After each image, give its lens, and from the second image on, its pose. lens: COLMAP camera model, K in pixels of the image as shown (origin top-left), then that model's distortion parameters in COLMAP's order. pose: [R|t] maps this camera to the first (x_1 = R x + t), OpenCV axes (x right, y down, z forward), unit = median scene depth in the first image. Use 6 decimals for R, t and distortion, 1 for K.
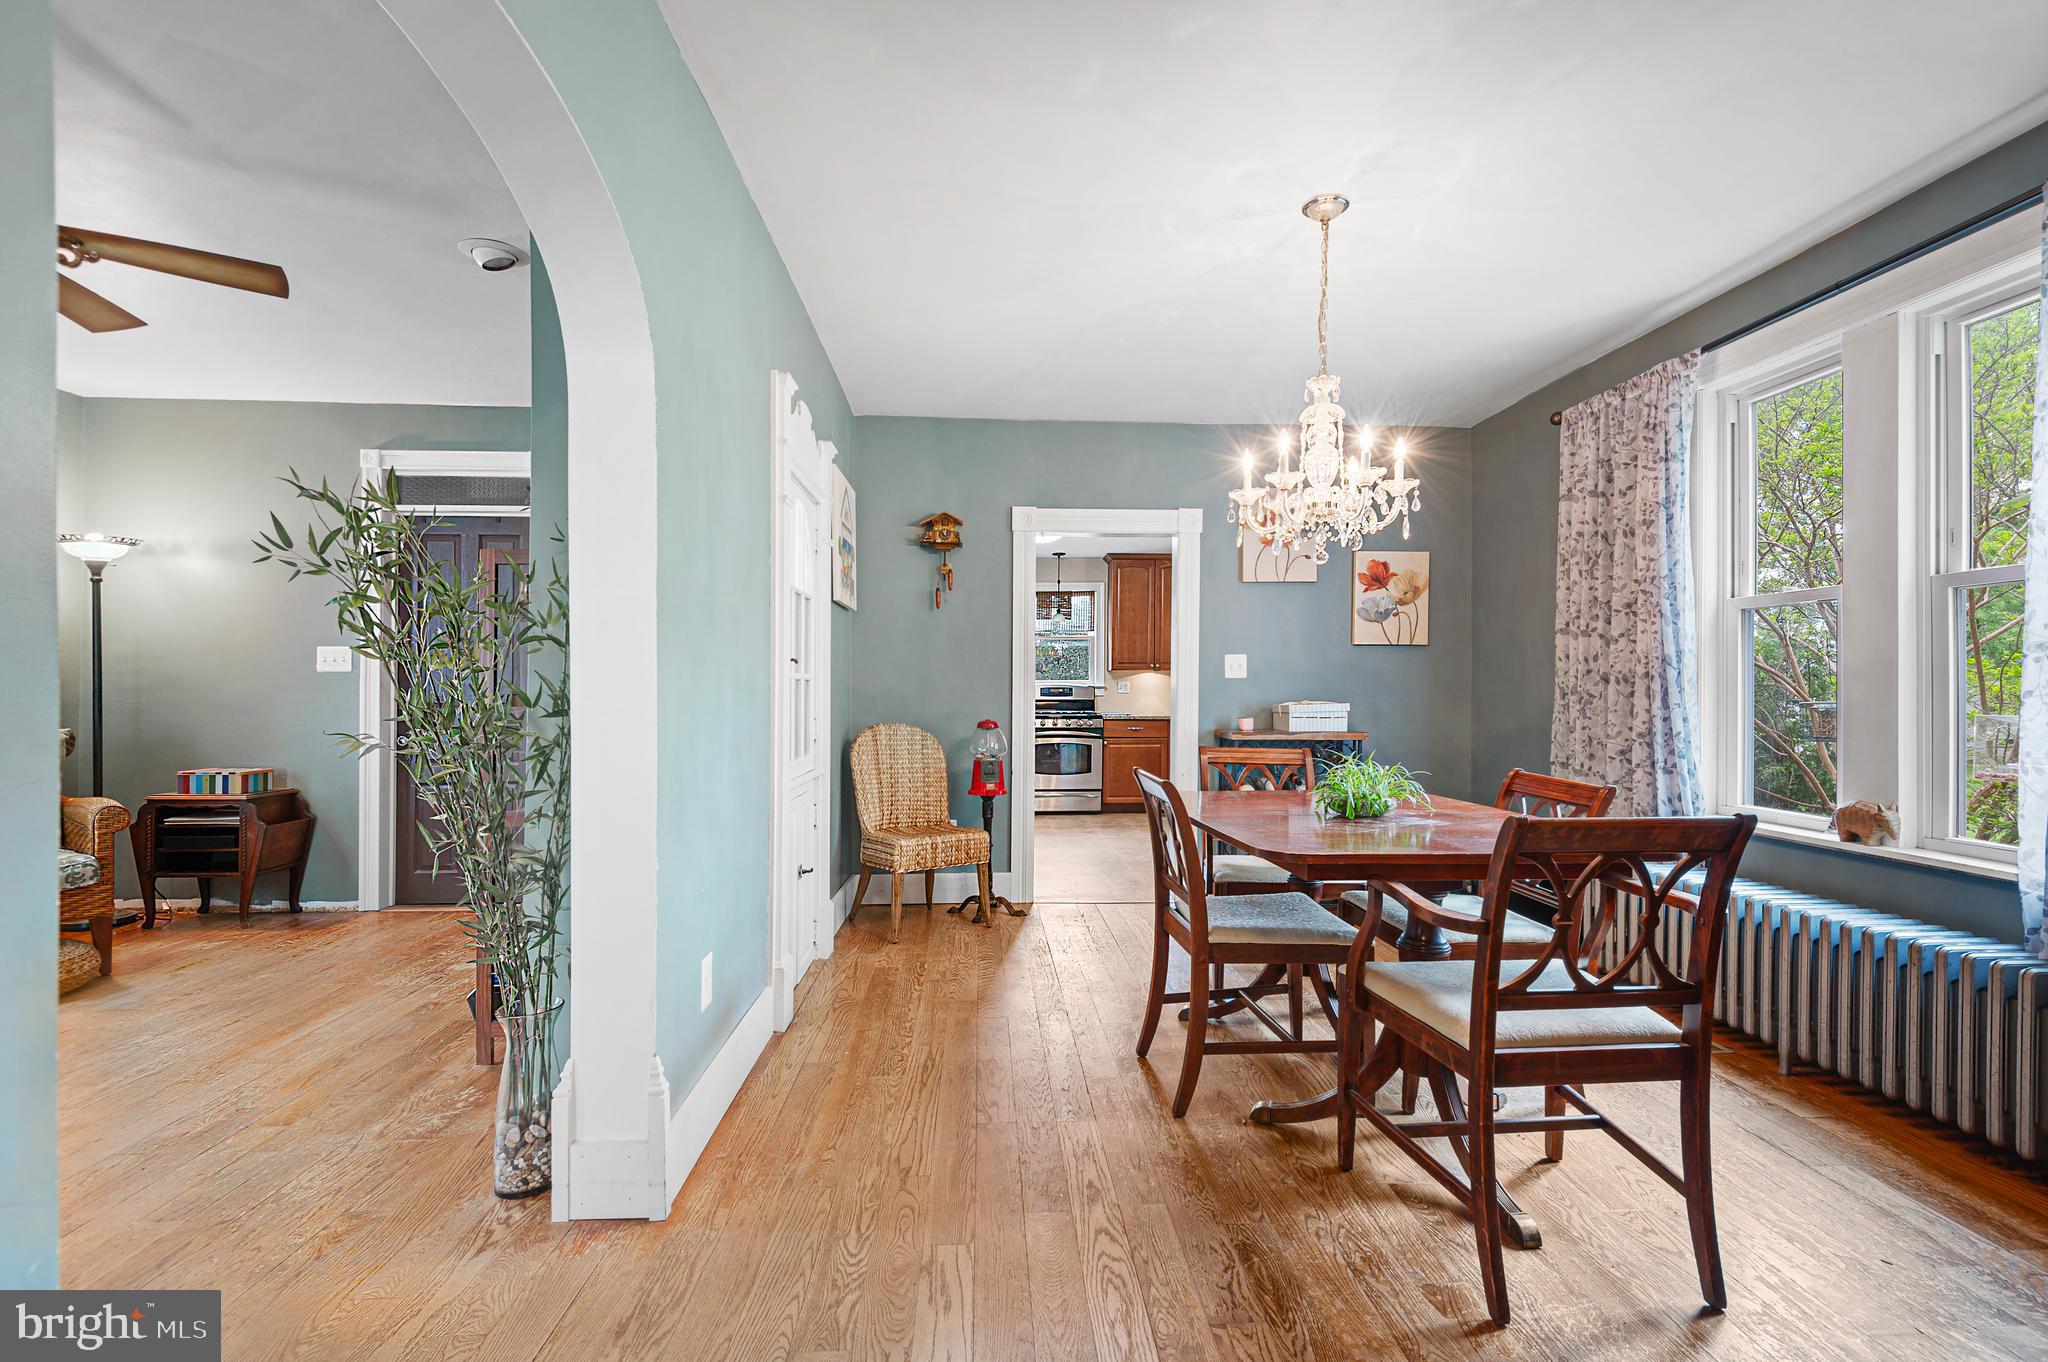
lens RADIAL K [[938.4, 0, 1053.1], [0, 938.4, 661.7], [0, 0, 1]] dist [0.003954, -0.003122]
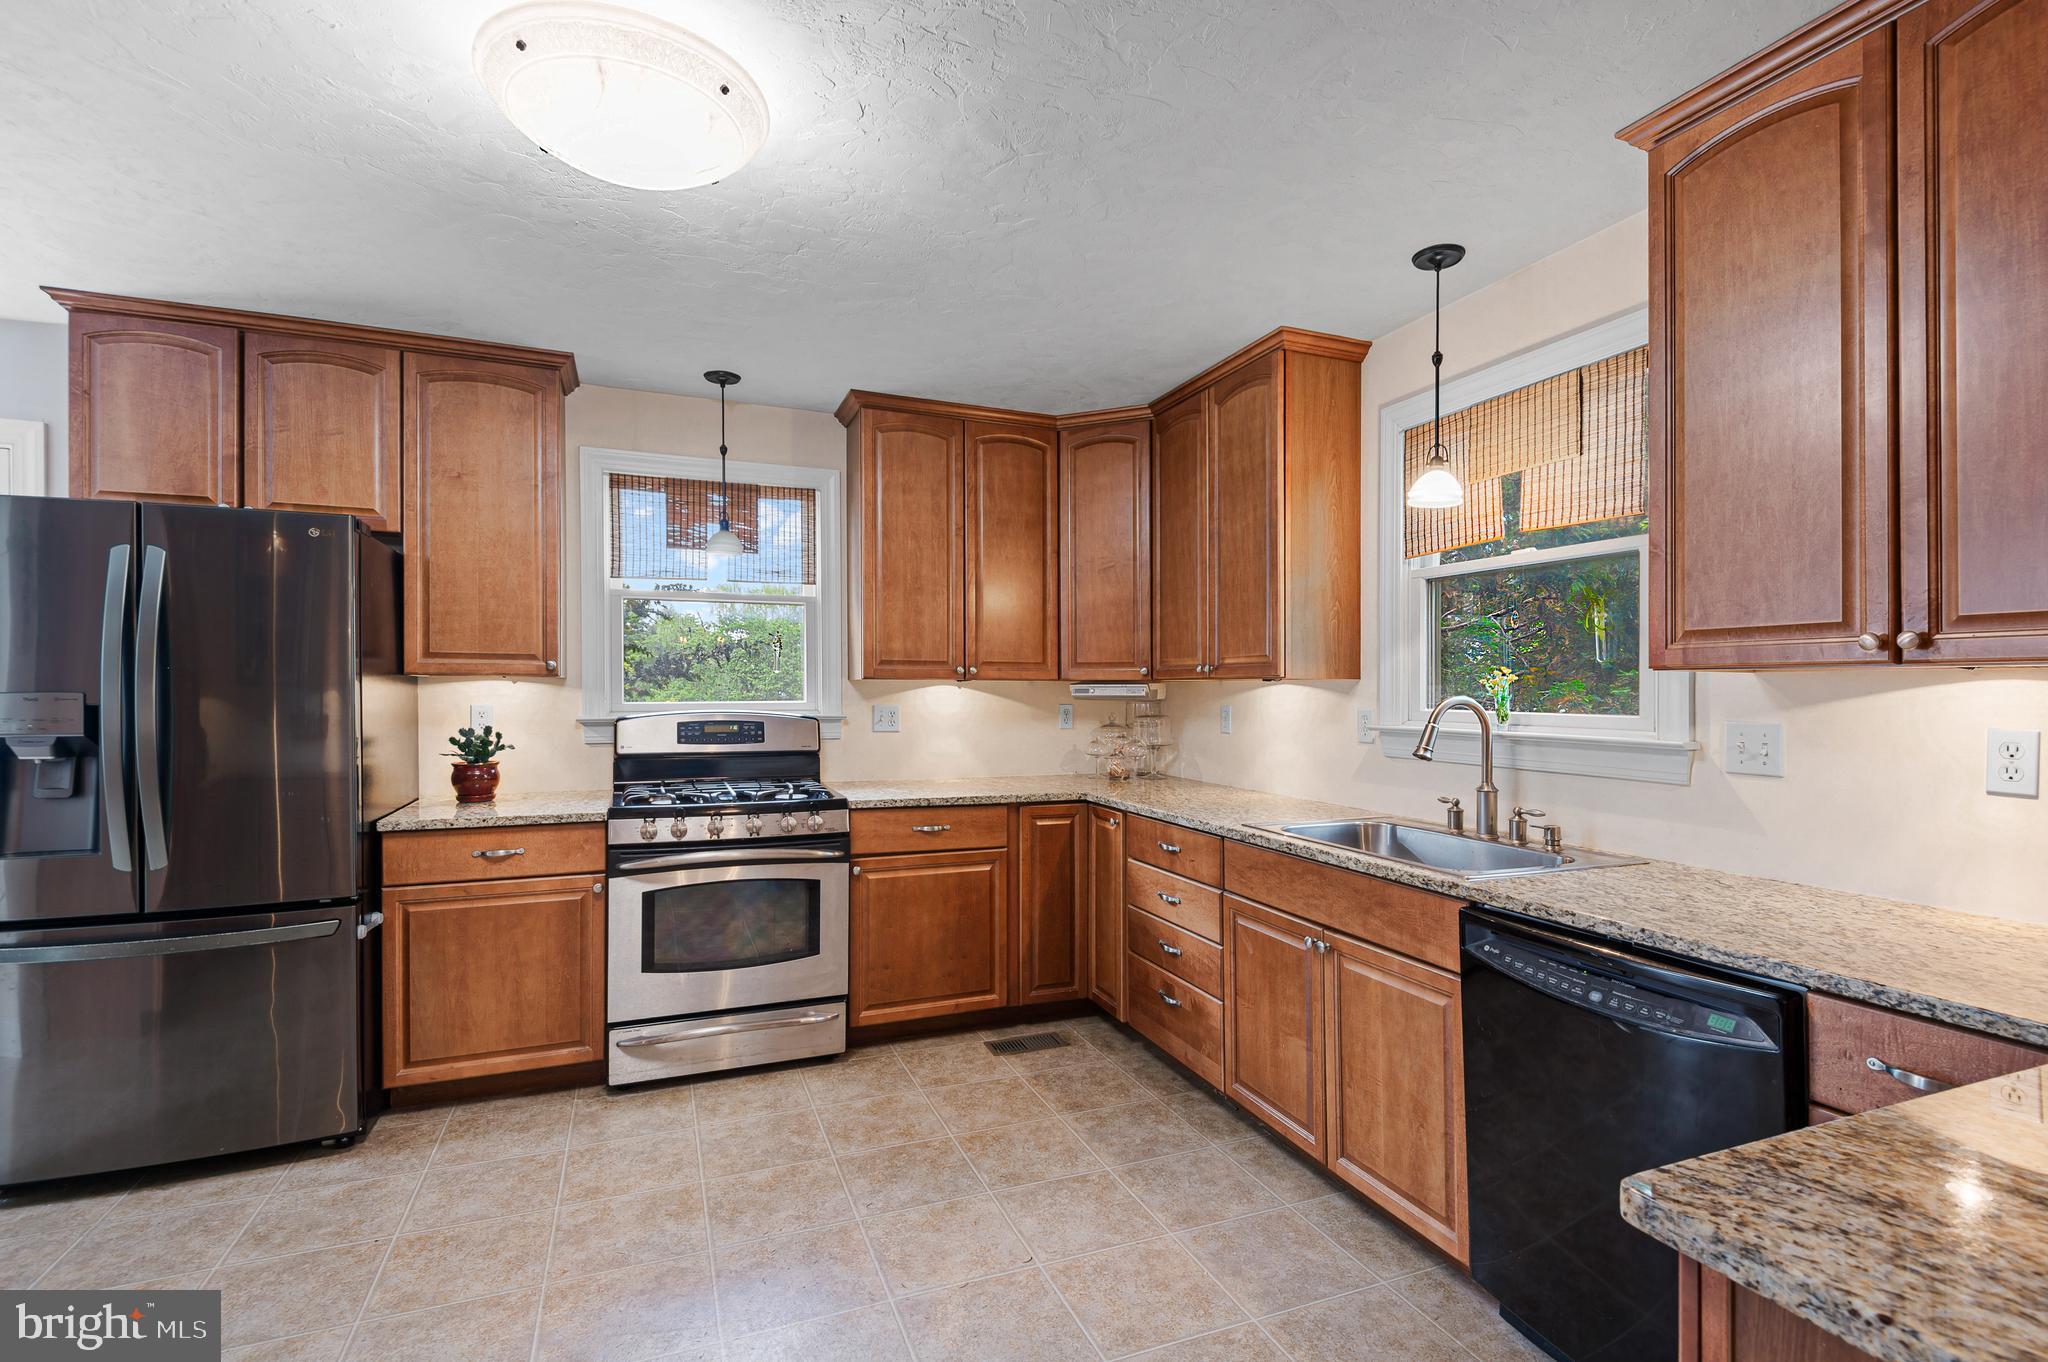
lens RADIAL K [[938.4, 0, 1044.7], [0, 938.4, 701.9], [0, 0, 1]] dist [0.003954, -0.003122]
pose [[0.942266, 0.001272, 0.334862, 0.001137], [-0.012361, 0.999443, 0.030984, 0.011151], [-0.334636, -0.033334, 0.941758, 1.204030]]
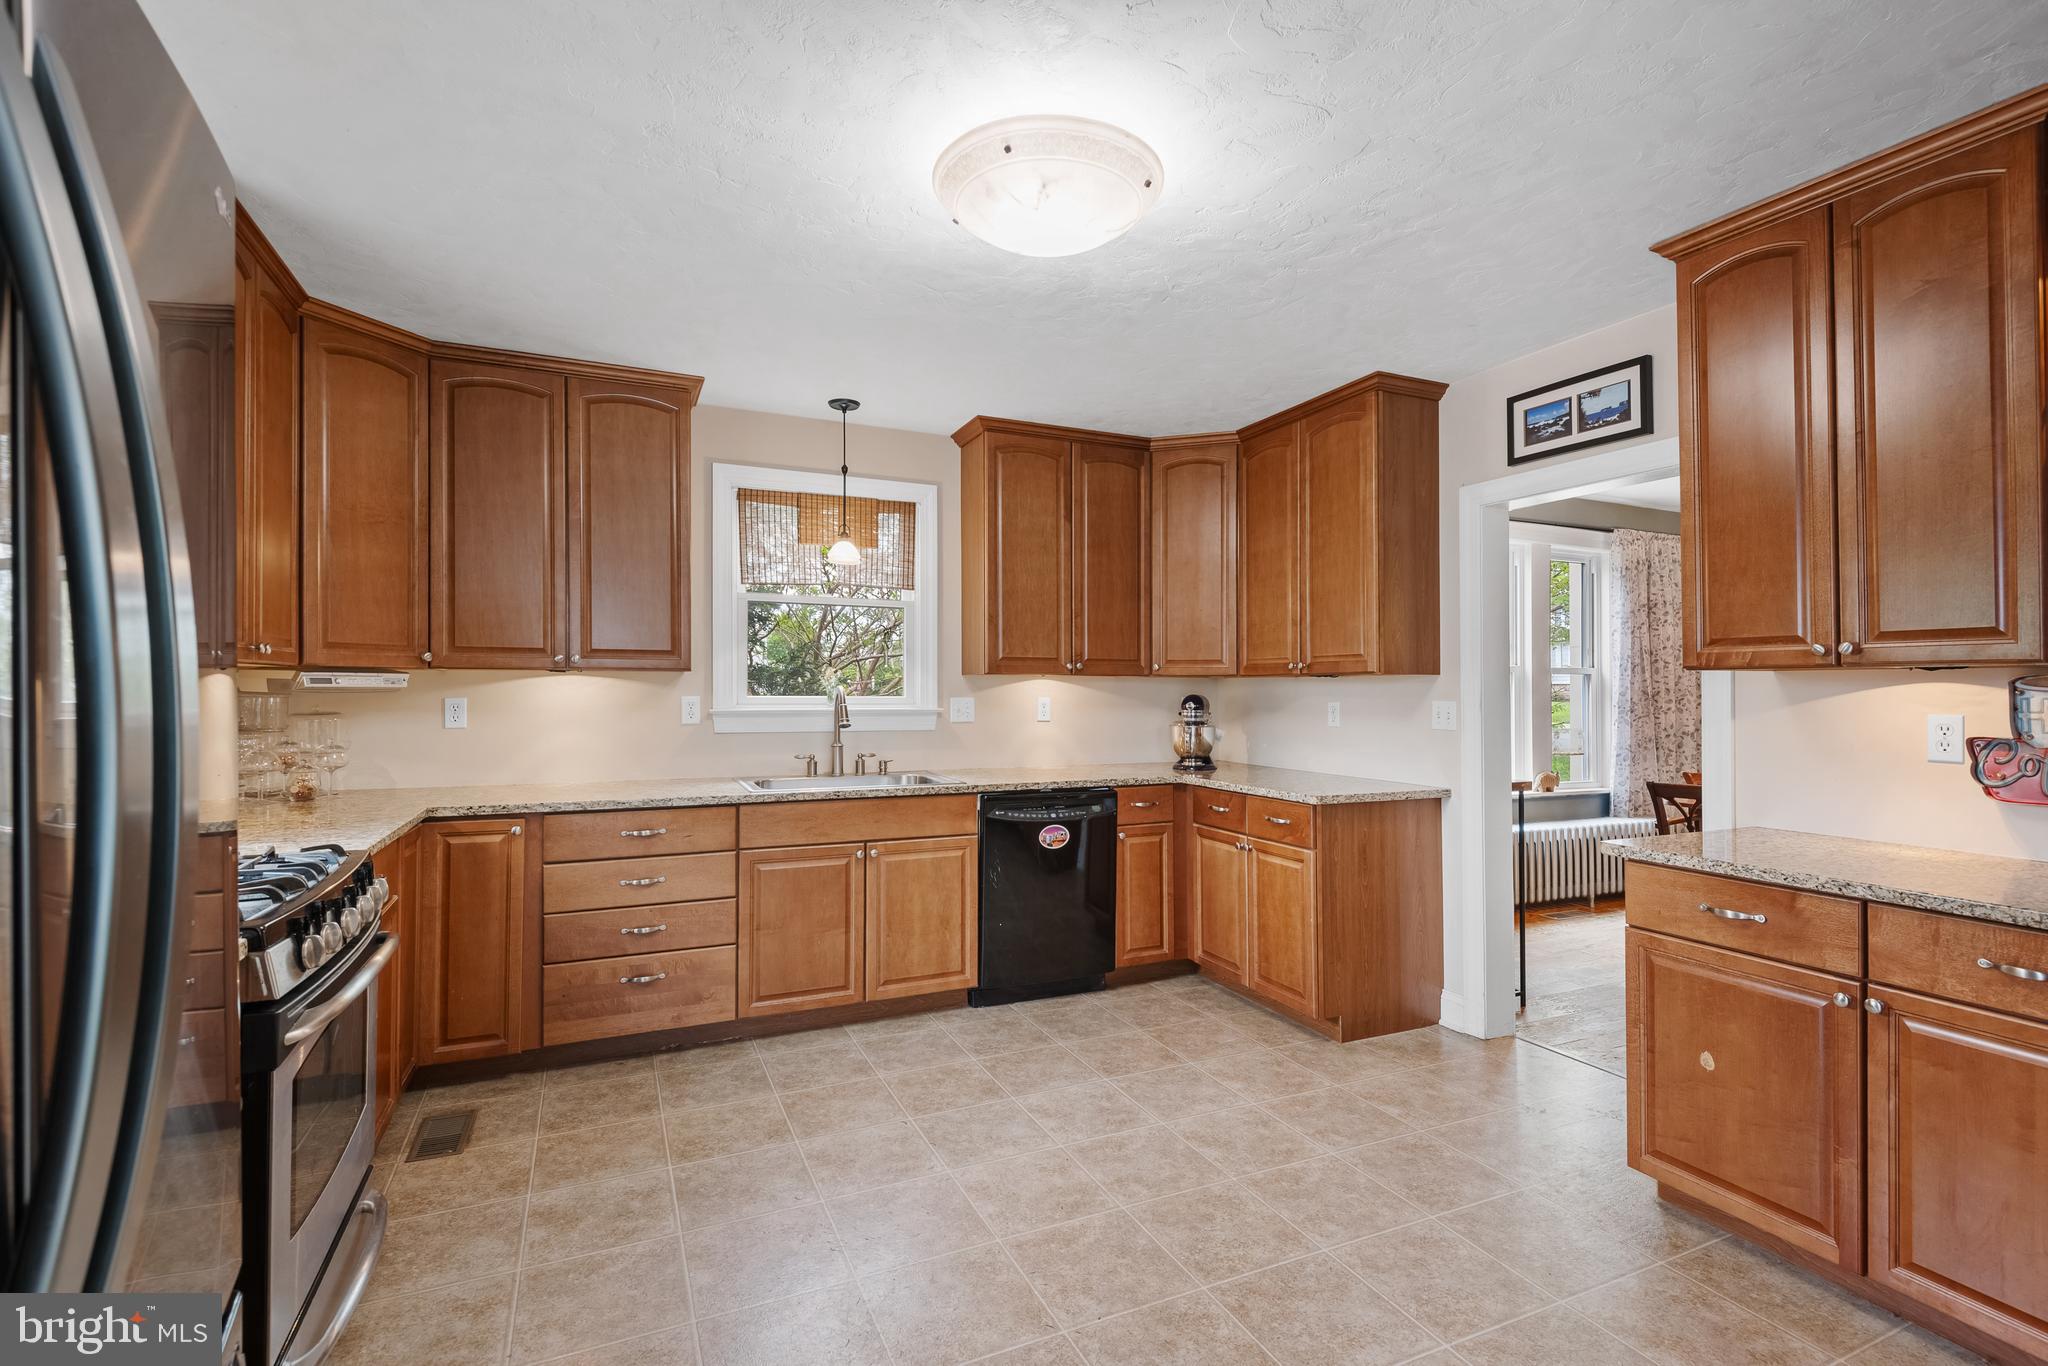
lens RADIAL K [[938.4, 0, 1037.5], [0, 938.4, 670.1], [0, 0, 1]] dist [0.003954, -0.003122]
pose [[-0.369128, 0.017099, 0.929221, -0.467858], [-0.022523, 0.999373, -0.027336, 0.027061], [-0.929106, -0.031019, -0.368511, 1.813766]]
